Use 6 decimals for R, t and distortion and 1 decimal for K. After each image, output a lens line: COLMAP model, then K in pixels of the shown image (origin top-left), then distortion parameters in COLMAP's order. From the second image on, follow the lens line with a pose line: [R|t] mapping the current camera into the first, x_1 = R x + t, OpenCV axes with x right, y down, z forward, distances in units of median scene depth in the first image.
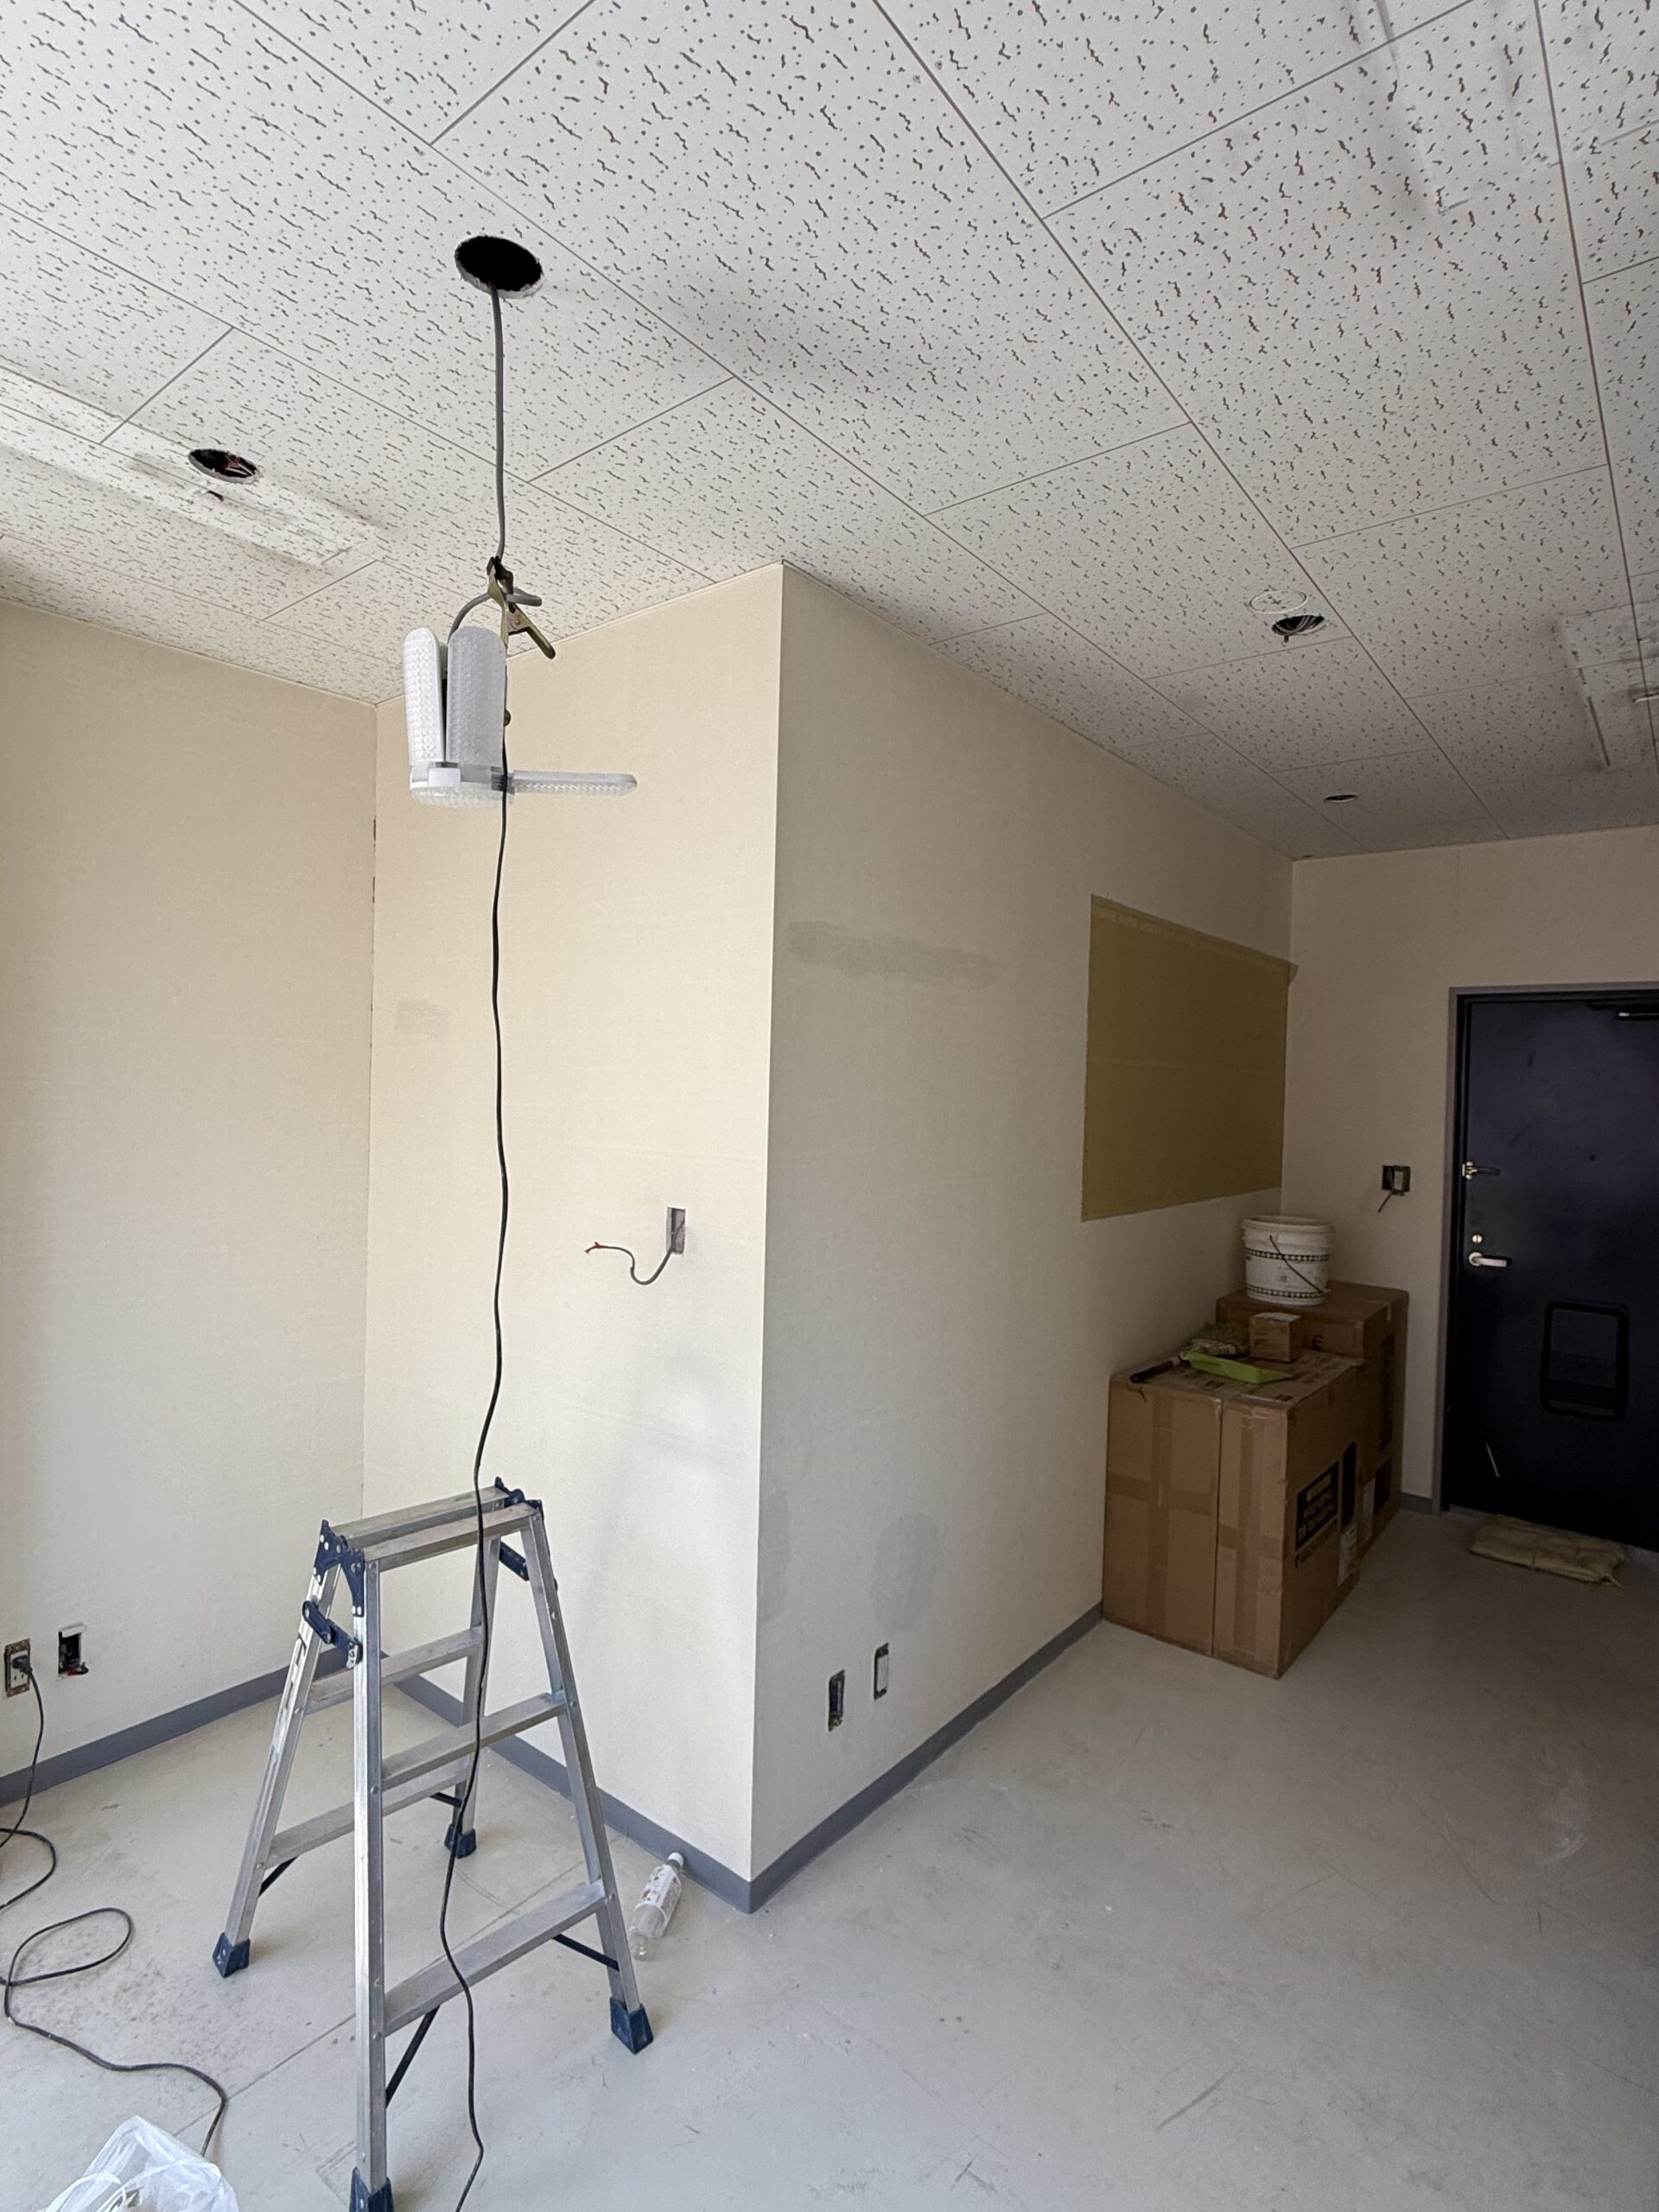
lens RADIAL K [[852.7, 0, 829.6], [0, 852.7, 1114.6], [0, 0, 1]] dist [-0.001303, 0.000508]
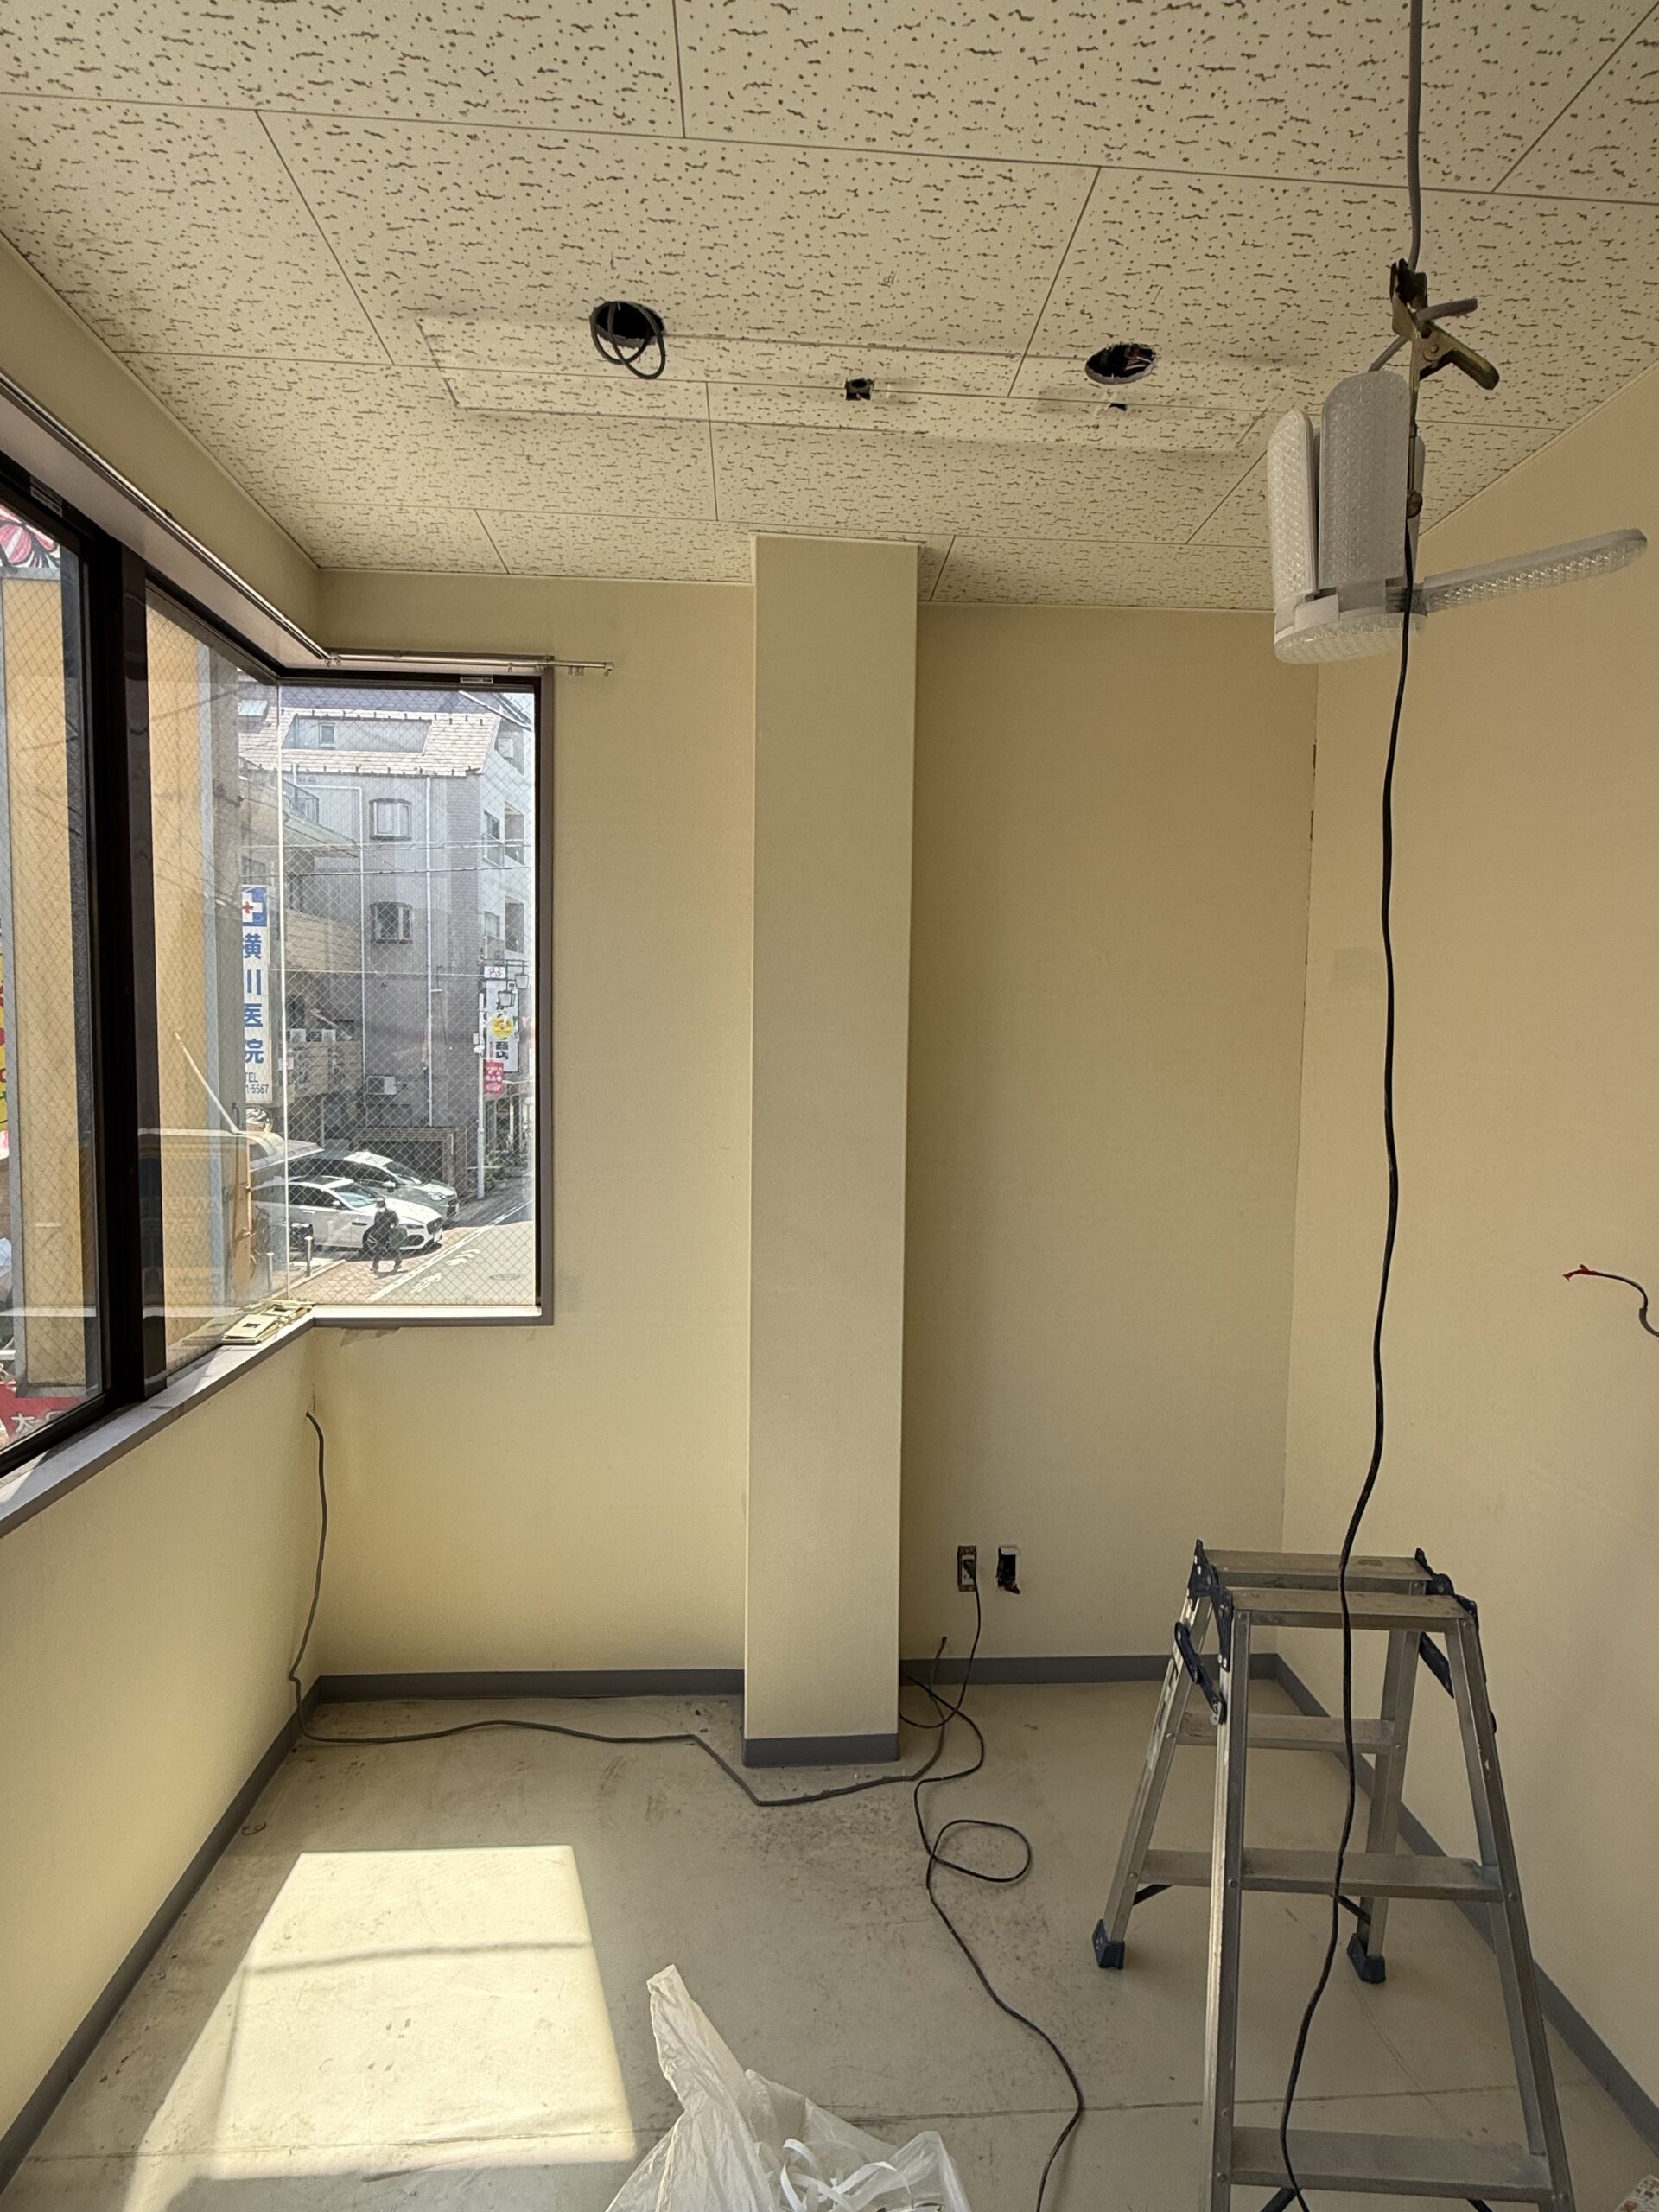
lens RADIAL K [[1005.0, 0, 934.8], [0, 1005.0, 1105.2], [0, 0, 1]] dist [-0.000284, -0.000389]
pose [[0.657872, 0.033784, -0.752372, -0.005712], [-0.017798, 0.999412, 0.029315, 0.001021], [0.752919, -0.005895, 0.658086, 0.109010]]
